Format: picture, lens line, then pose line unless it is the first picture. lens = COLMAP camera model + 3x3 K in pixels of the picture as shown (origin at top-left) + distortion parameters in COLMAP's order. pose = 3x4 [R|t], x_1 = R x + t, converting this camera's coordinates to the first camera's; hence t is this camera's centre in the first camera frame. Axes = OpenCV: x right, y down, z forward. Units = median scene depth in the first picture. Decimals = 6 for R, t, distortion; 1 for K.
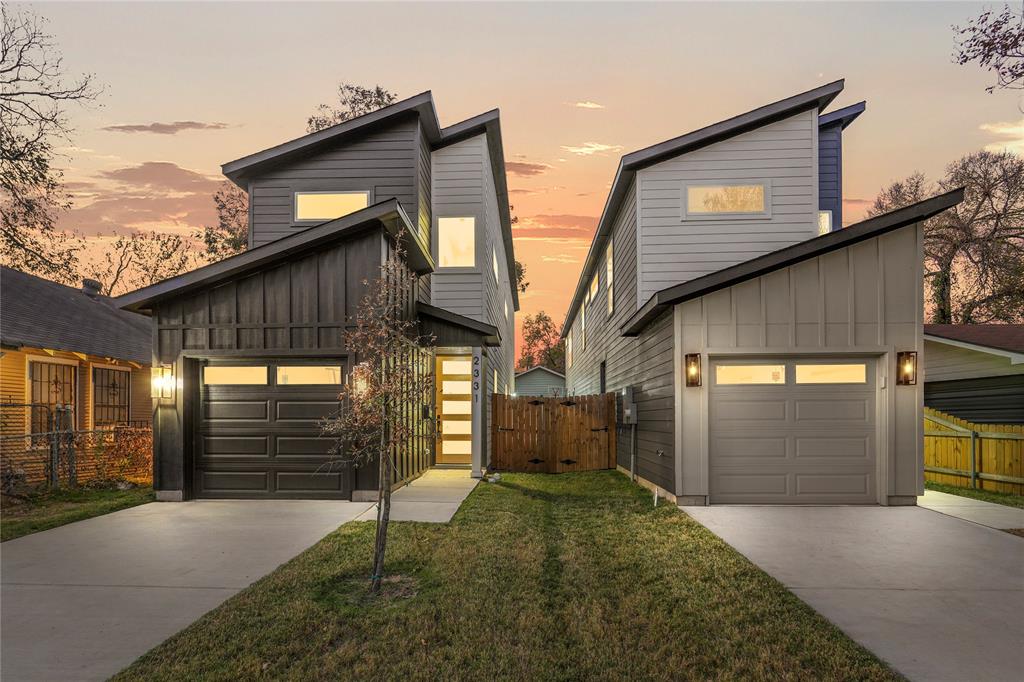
lens RADIAL K [[468.0, 0, 512.0], [0, 468.0, 359.5], [0, 0, 1]] dist [-0.002077, -0.000054]
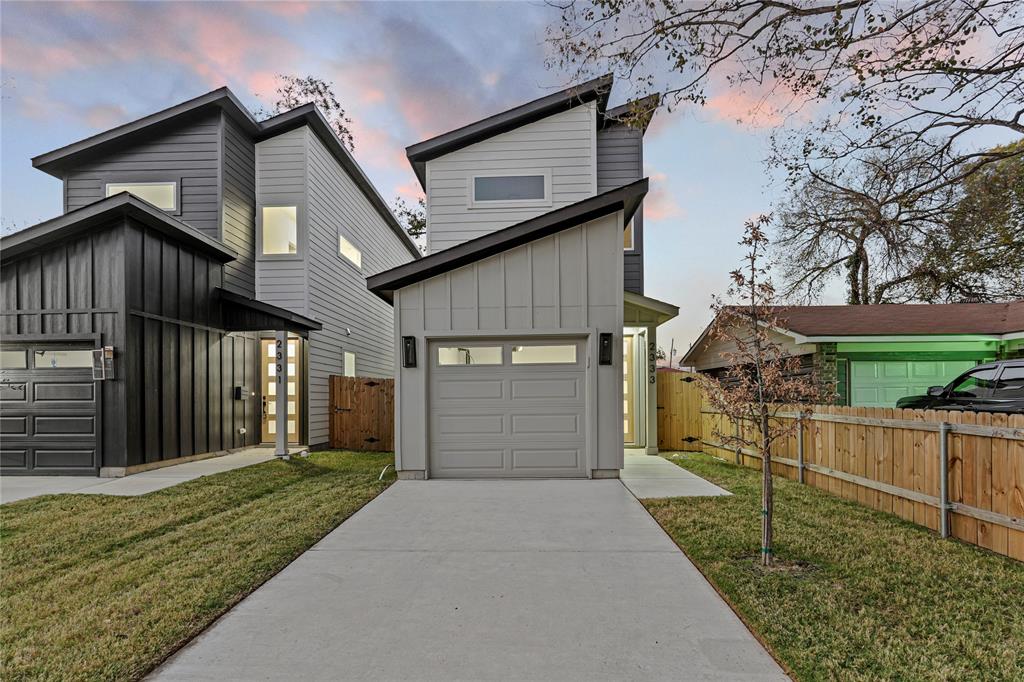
lens RADIAL K [[464.4, 0, 512.0], [0, 464.4, 341.0], [0, 0, 1]] dist [-0.001323, 0.000053]
pose [[0.999985, -0.005434, -0.000517, 0.463419], [0.005433, 0.999985, -0.001127, 0.000309], [0.000523, 0.001124, 0.999999, -0.039496]]
